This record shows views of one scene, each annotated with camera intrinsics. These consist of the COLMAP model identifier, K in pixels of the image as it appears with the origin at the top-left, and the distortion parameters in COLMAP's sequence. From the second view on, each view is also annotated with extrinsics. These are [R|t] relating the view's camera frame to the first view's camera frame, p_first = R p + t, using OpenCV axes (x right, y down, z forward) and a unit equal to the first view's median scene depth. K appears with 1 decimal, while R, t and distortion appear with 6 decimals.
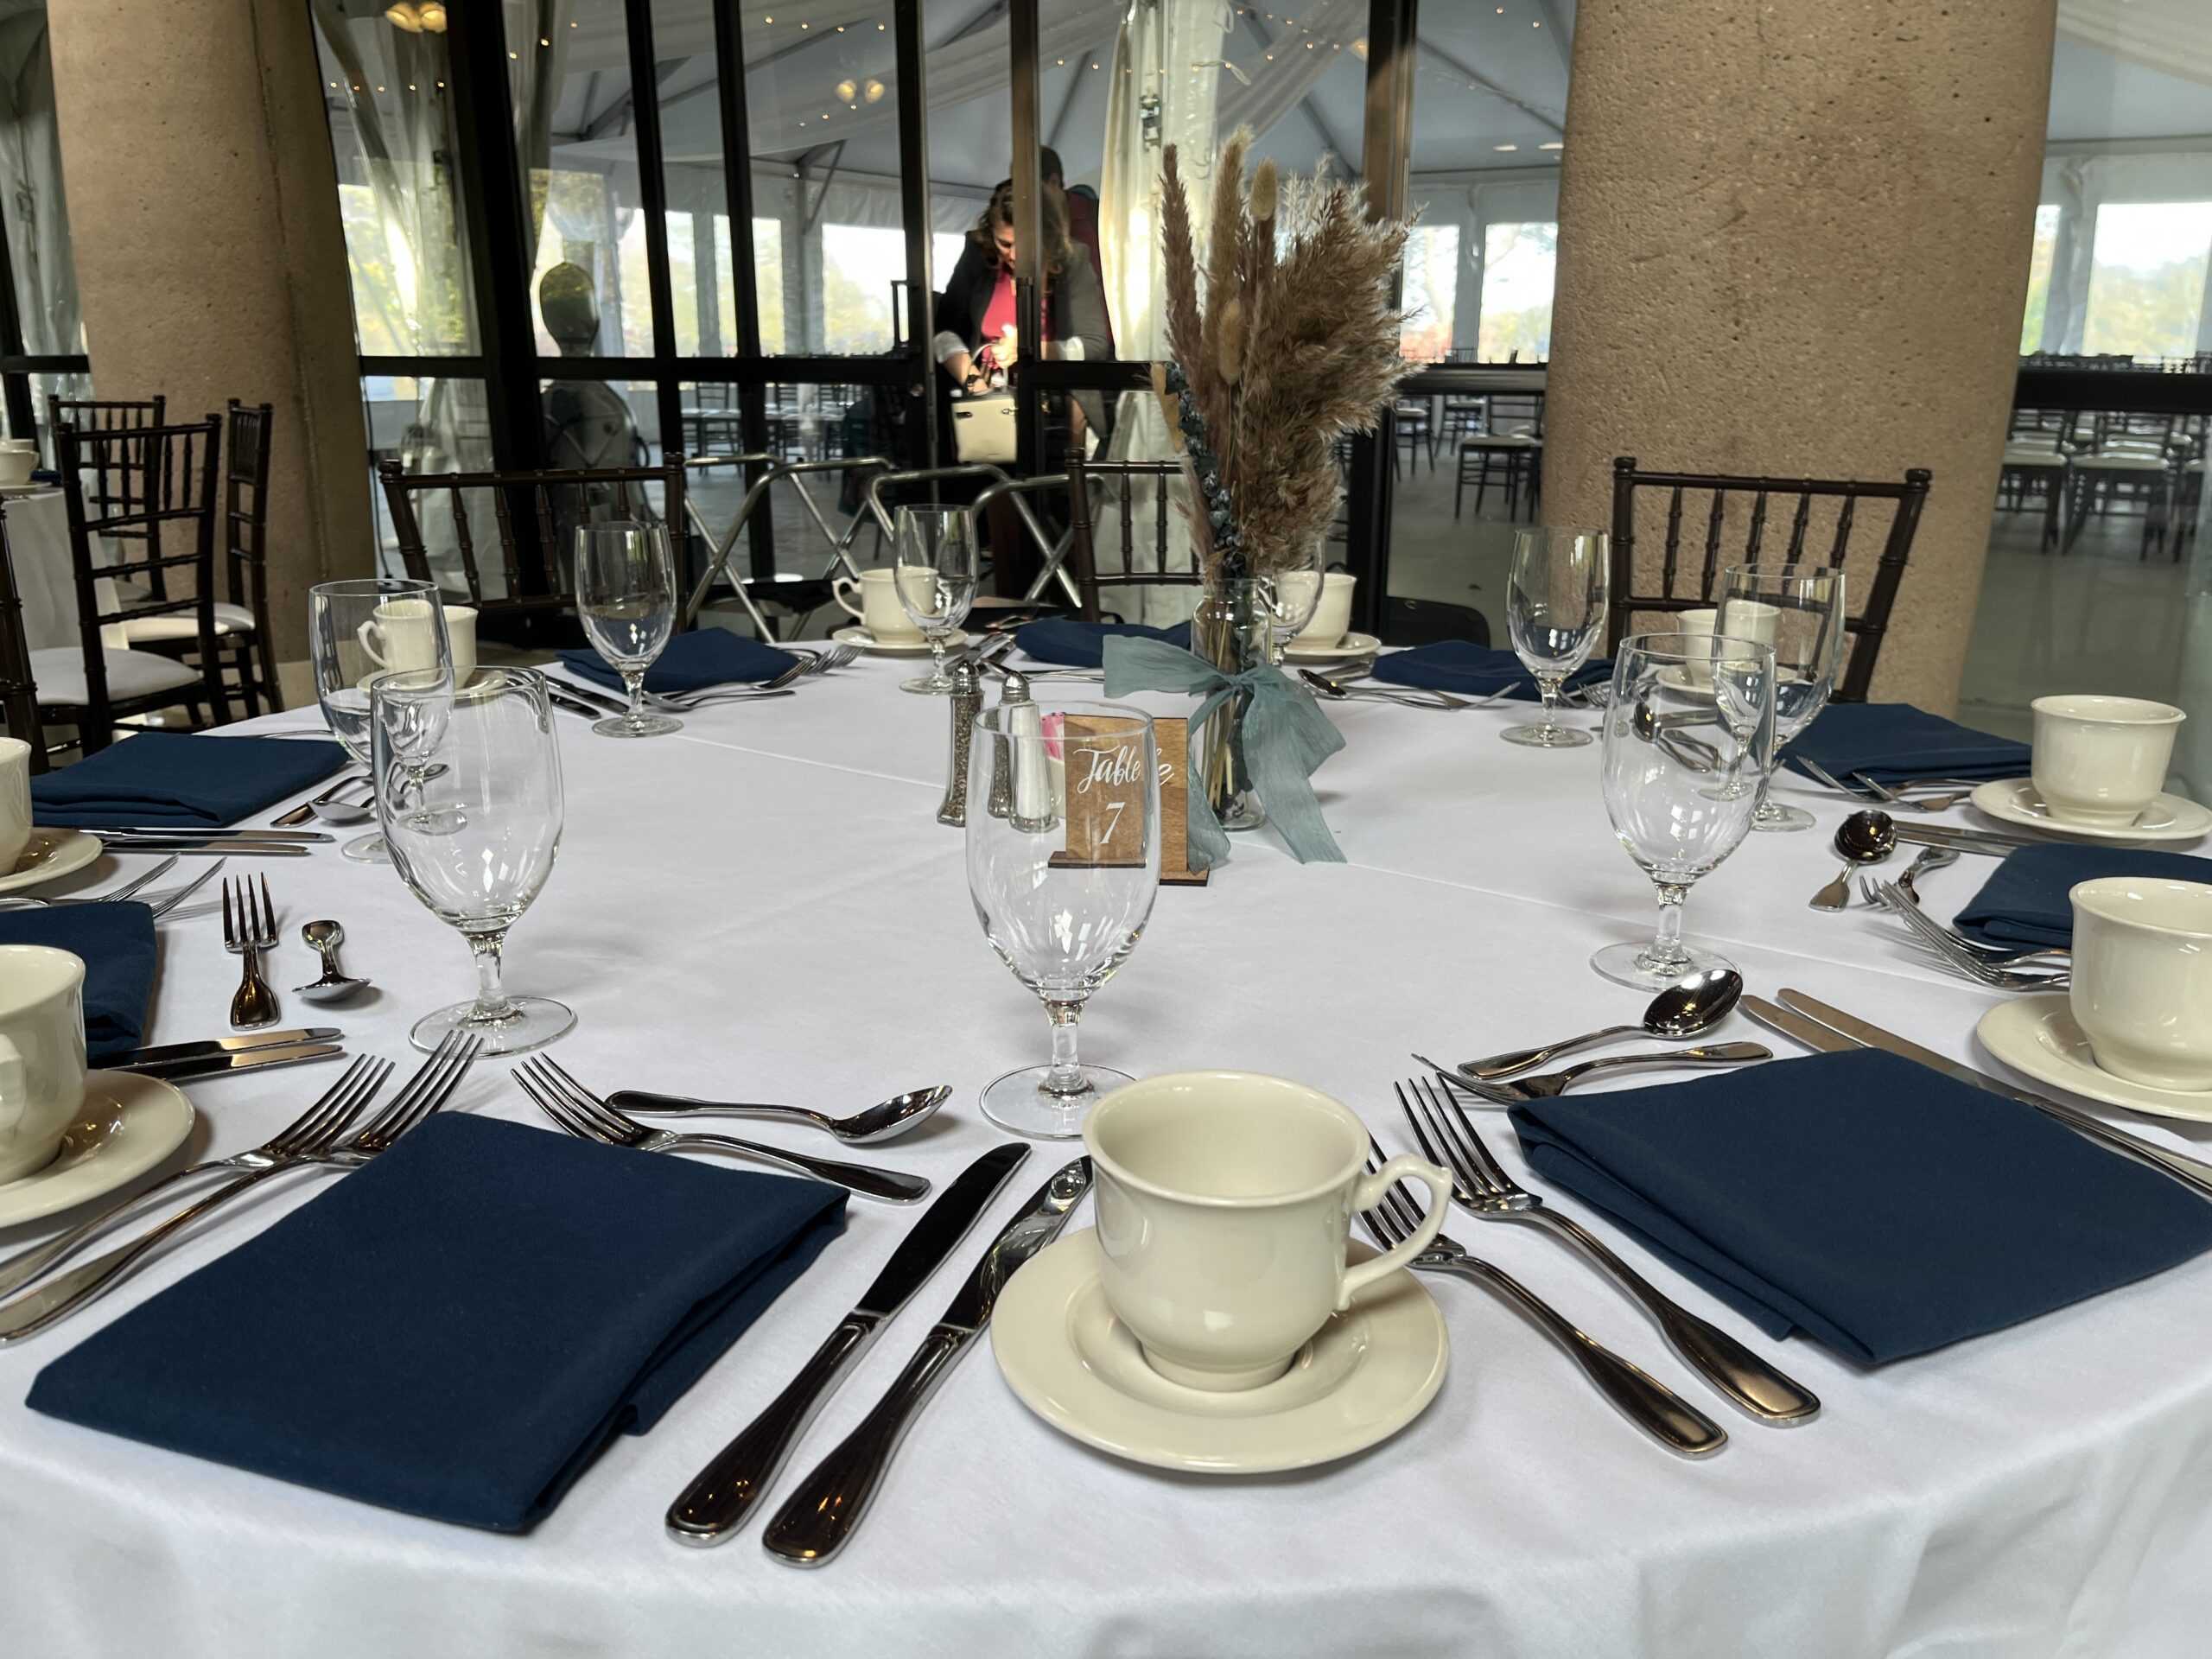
lens RADIAL K [[1657.9, 0, 1103.2], [0, 1657.9, 822.8], [0, 0, 1]] dist [0.049291, -0.051899]
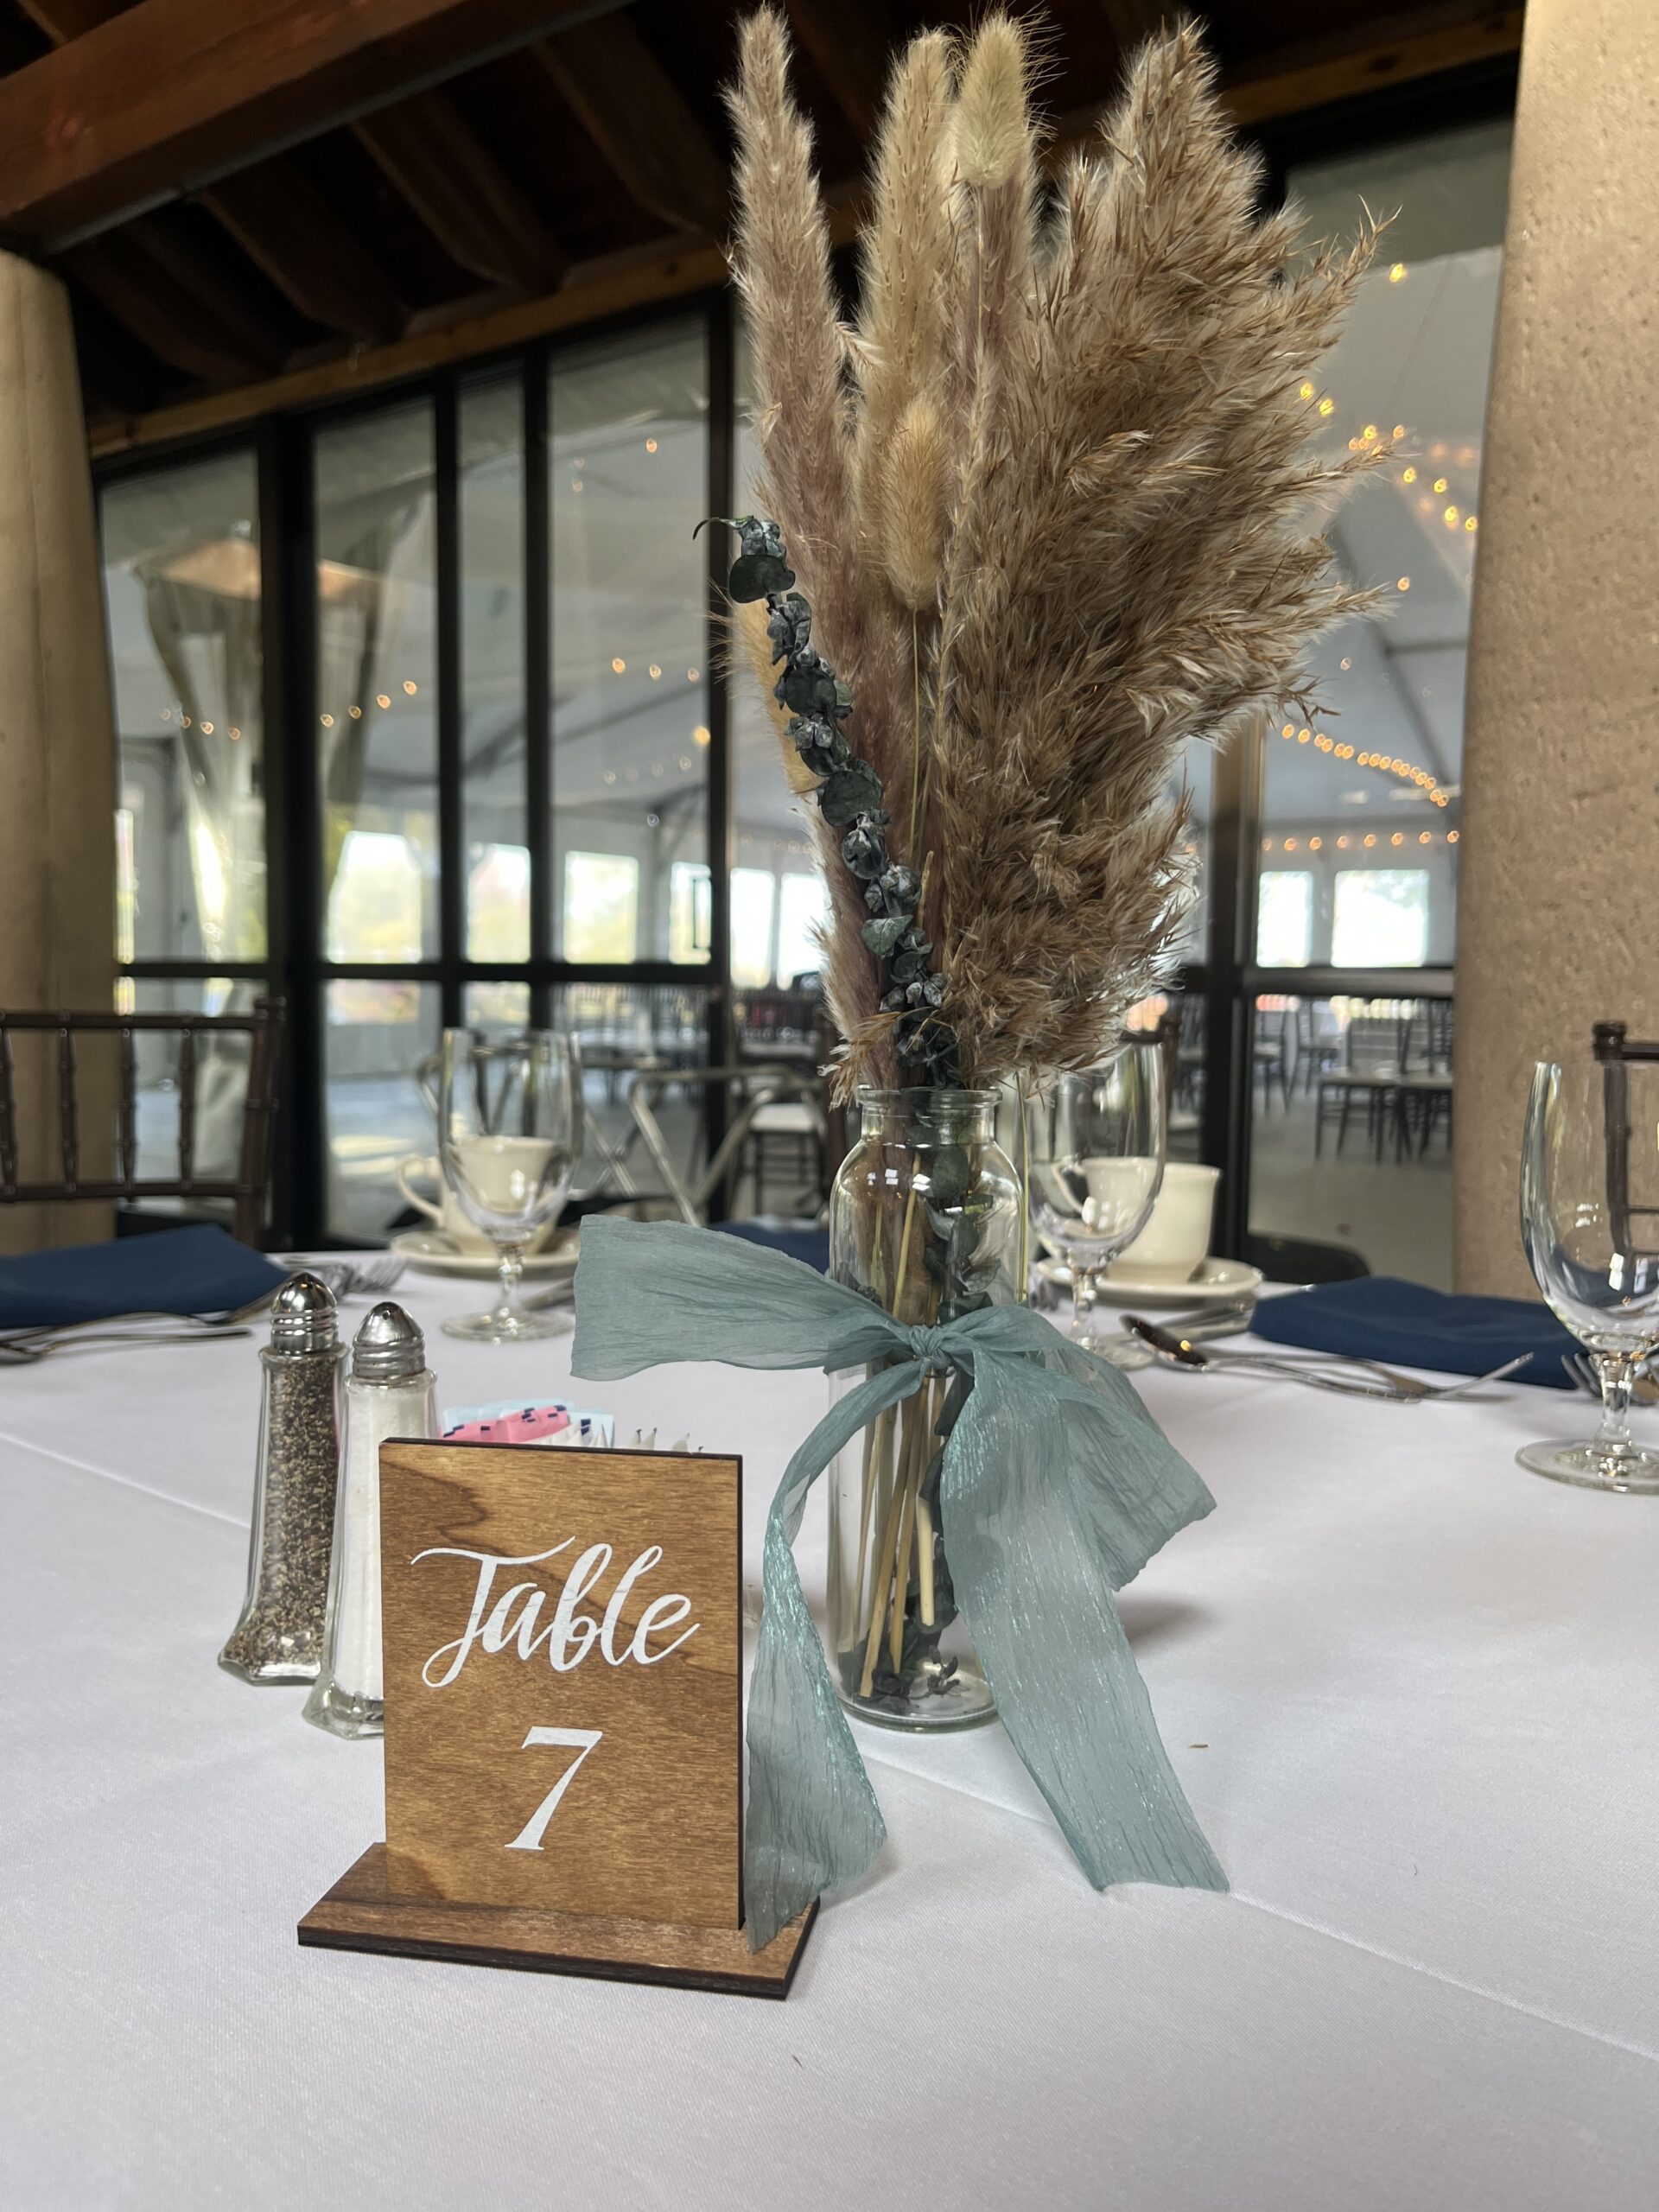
lens RADIAL K [[1657.9, 0, 838.5], [0, 1657.9, 1107.8], [0, 0, 1]] dist [0.049291, -0.051899]
pose [[0.997354, 0.019008, -0.070175, 0.078255], [-0.033344, 0.977312, -0.209166, -0.052515], [0.064607, 0.210952, 0.975359, 0.555732]]
